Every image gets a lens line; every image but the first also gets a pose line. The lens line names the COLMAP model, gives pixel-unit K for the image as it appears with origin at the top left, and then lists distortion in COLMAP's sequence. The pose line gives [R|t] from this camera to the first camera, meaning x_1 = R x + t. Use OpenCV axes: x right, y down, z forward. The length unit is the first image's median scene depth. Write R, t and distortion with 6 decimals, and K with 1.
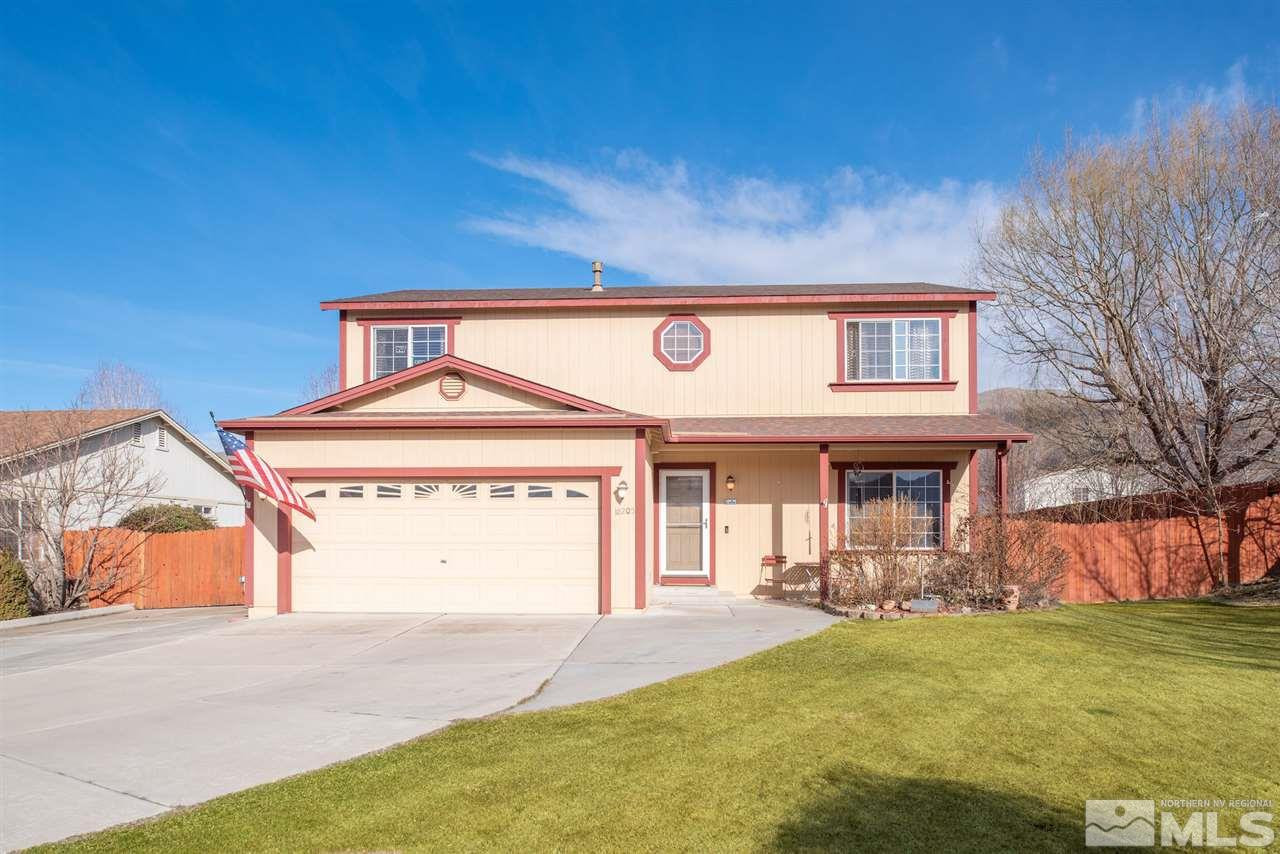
lens RADIAL K [[870.5, 0, 650.5], [0, 870.5, 438.8], [0, 0, 1]] dist [-0.016067, -0.004764]
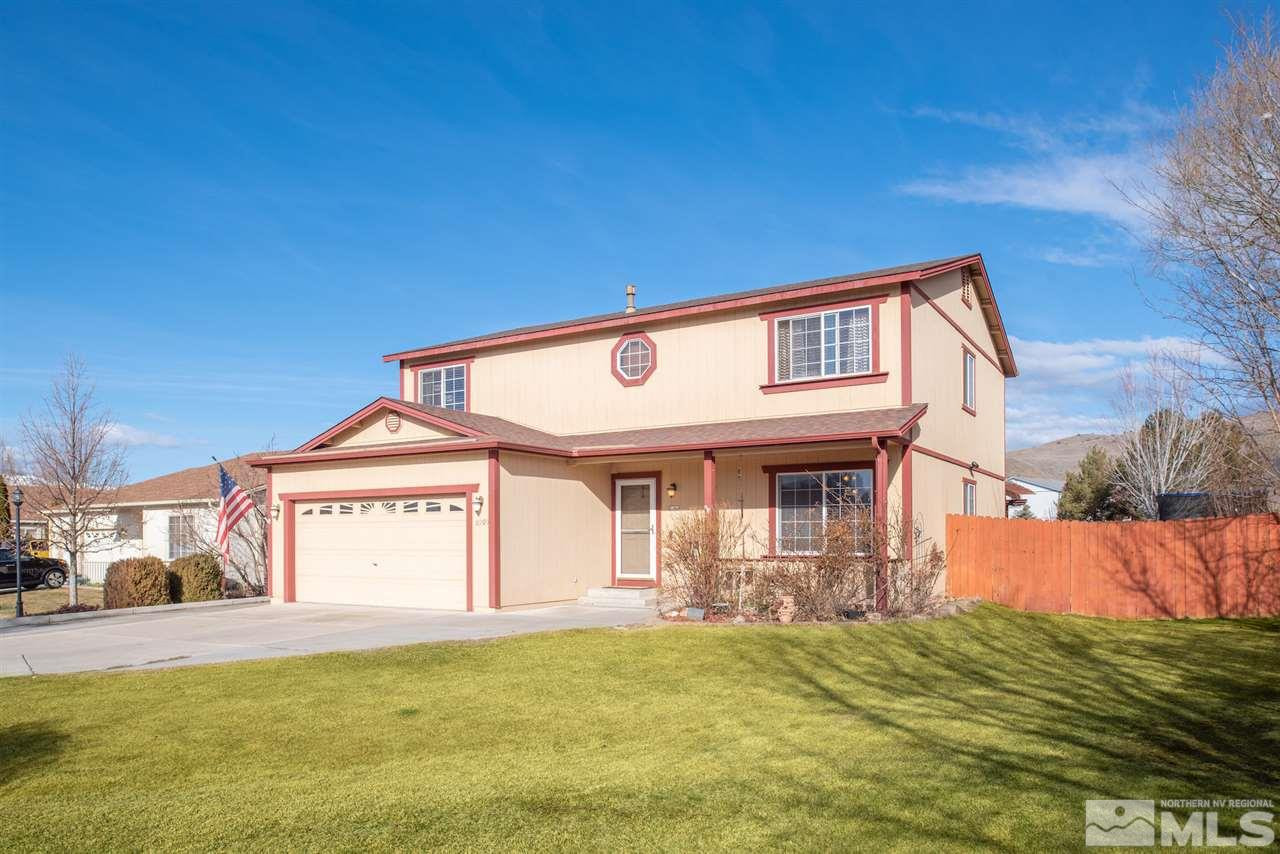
lens RADIAL K [[870.5, 0, 630.4], [0, 870.5, 433.1], [0, 0, 1]] dist [-0.016067, -0.004764]
pose [[0.878589, -0.062040, -0.473532, 0.542783], [0.060390, 0.998000, -0.018706, -0.001115], [0.473745, -0.012162, 0.880578, 0.063188]]
